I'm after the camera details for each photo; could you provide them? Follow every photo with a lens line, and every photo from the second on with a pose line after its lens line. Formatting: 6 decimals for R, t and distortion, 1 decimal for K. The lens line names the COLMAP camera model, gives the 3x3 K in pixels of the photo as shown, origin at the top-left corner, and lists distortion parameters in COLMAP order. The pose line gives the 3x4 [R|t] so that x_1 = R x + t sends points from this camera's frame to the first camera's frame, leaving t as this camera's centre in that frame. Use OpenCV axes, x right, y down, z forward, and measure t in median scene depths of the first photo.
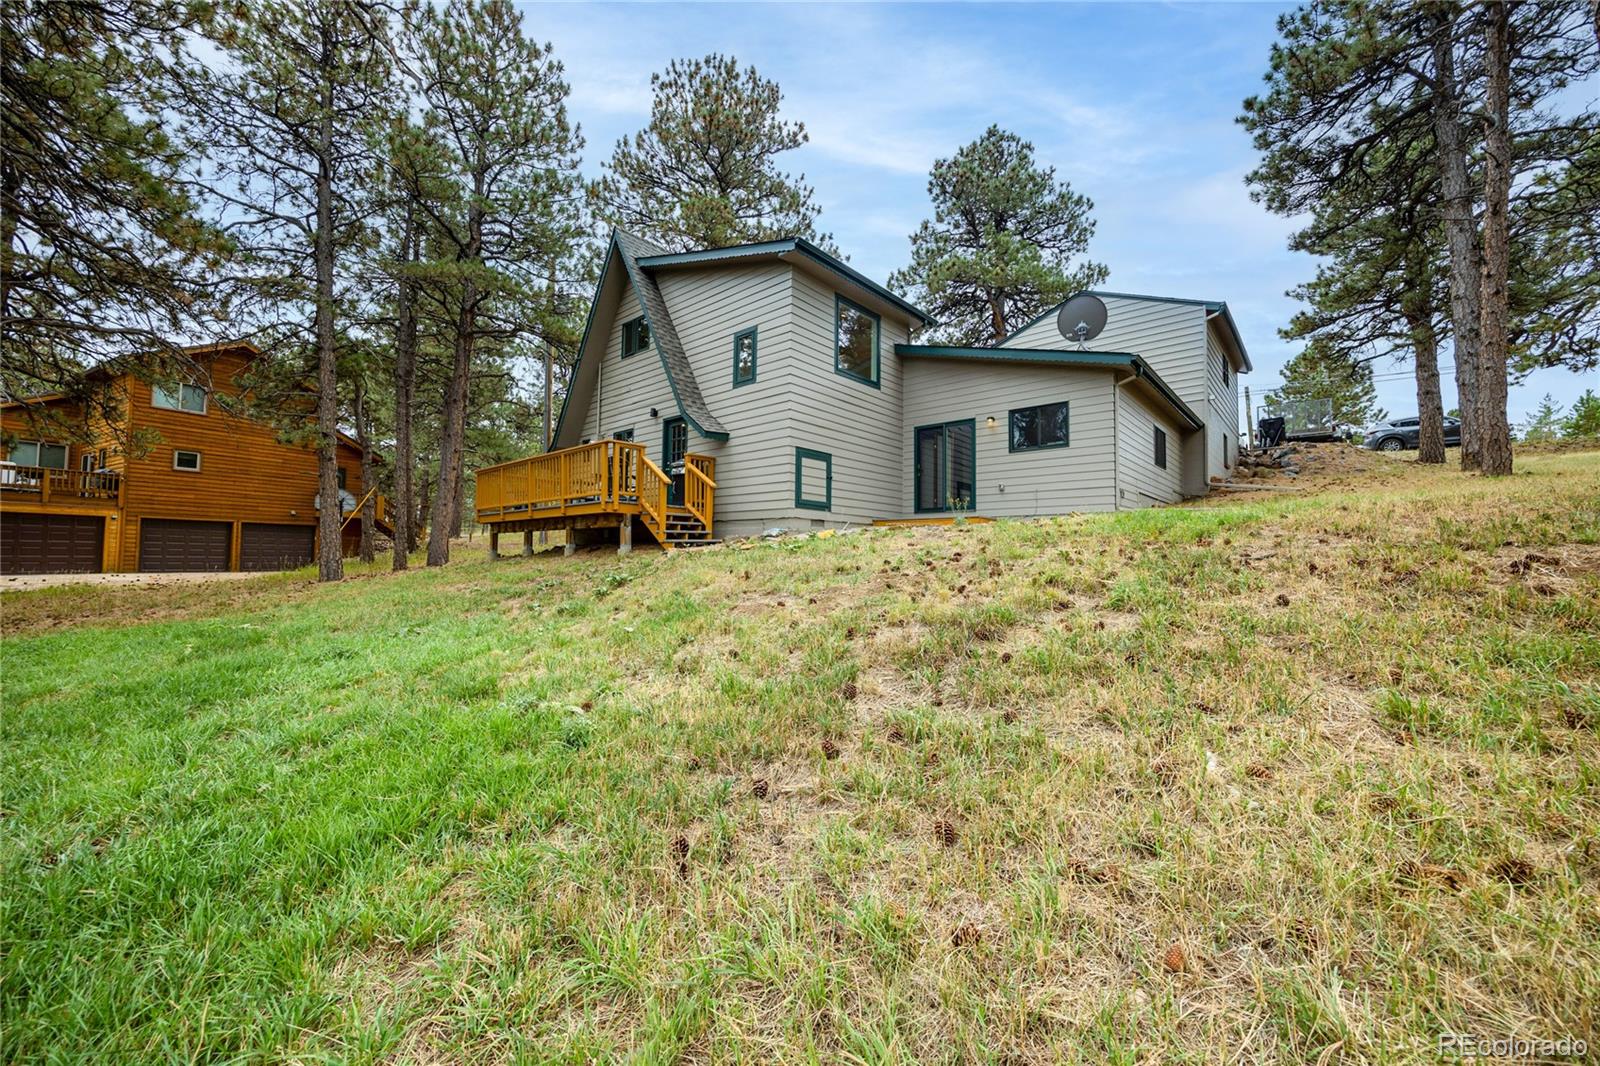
lens RADIAL K [[613.2, 0, 799.6], [0, 613.2, 532.2], [0, 0, 1]] dist [0.000162, 0.000286]
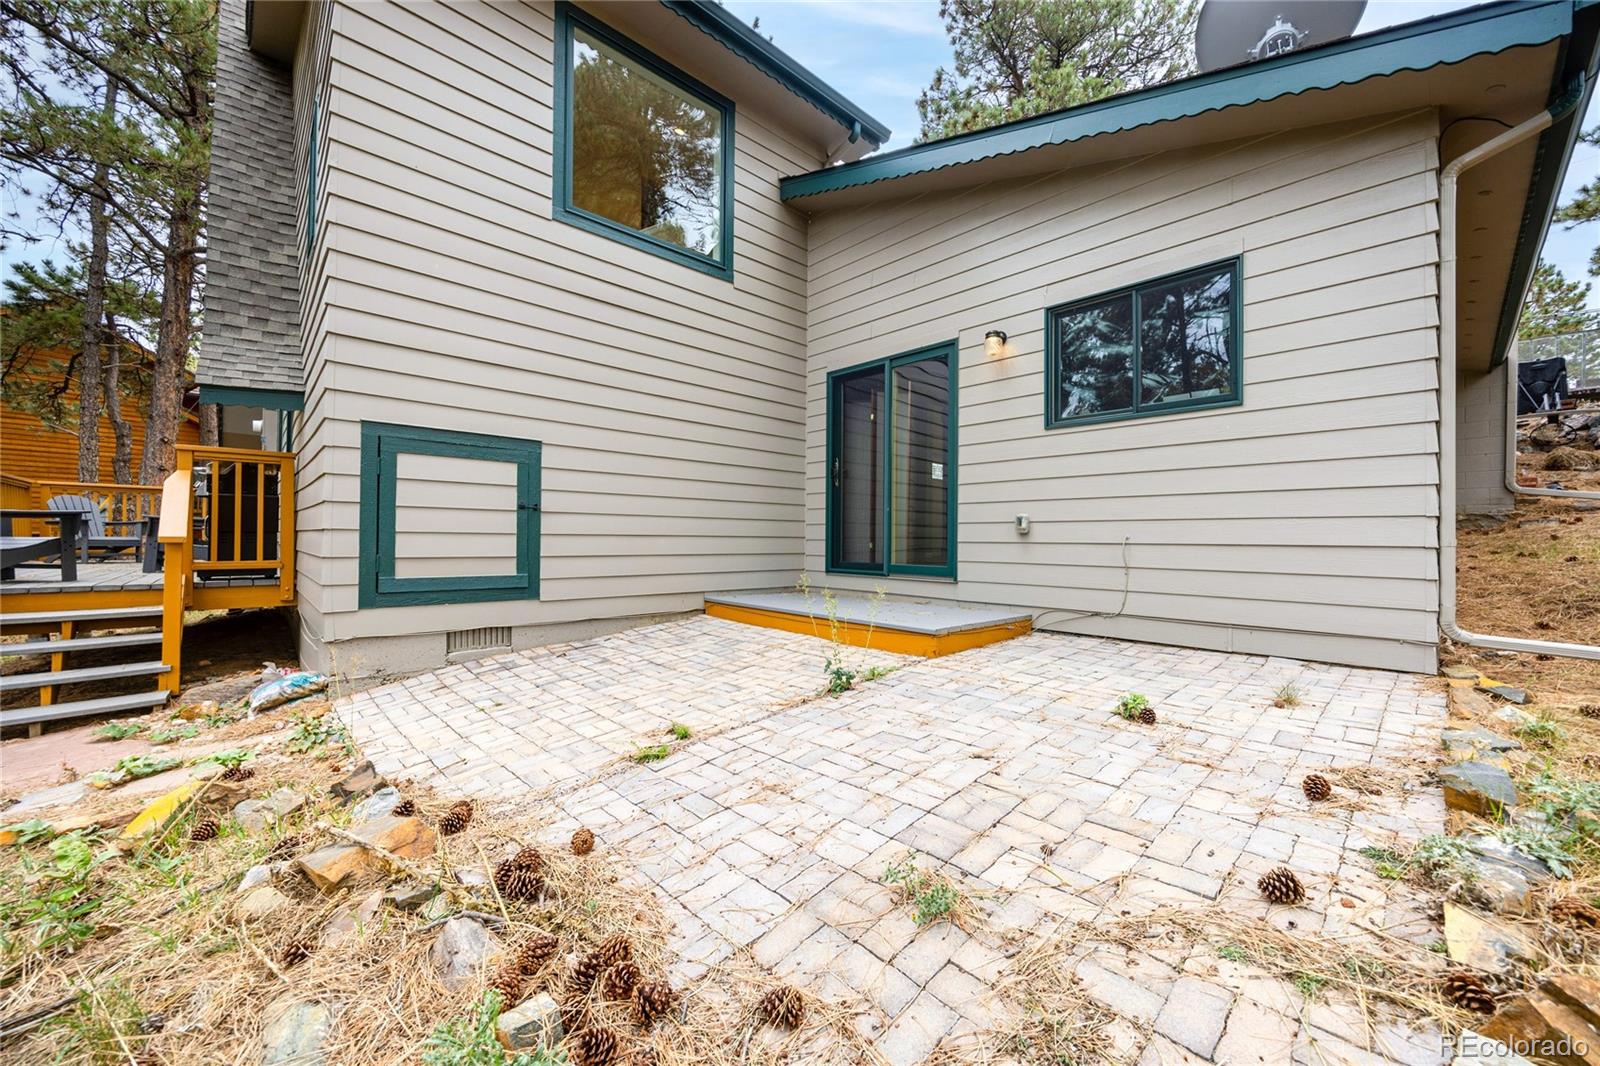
lens RADIAL K [[613.2, 0, 801.2], [0, 613.2, 536.9], [0, 0, 1]] dist [0.000162, 0.000286]
pose [[0.995726, -0.001818, -0.092341, 0.224310], [0.005448, 0.999221, 0.039074, -0.078226], [0.092198, -0.039410, 0.994961, 0.604428]]
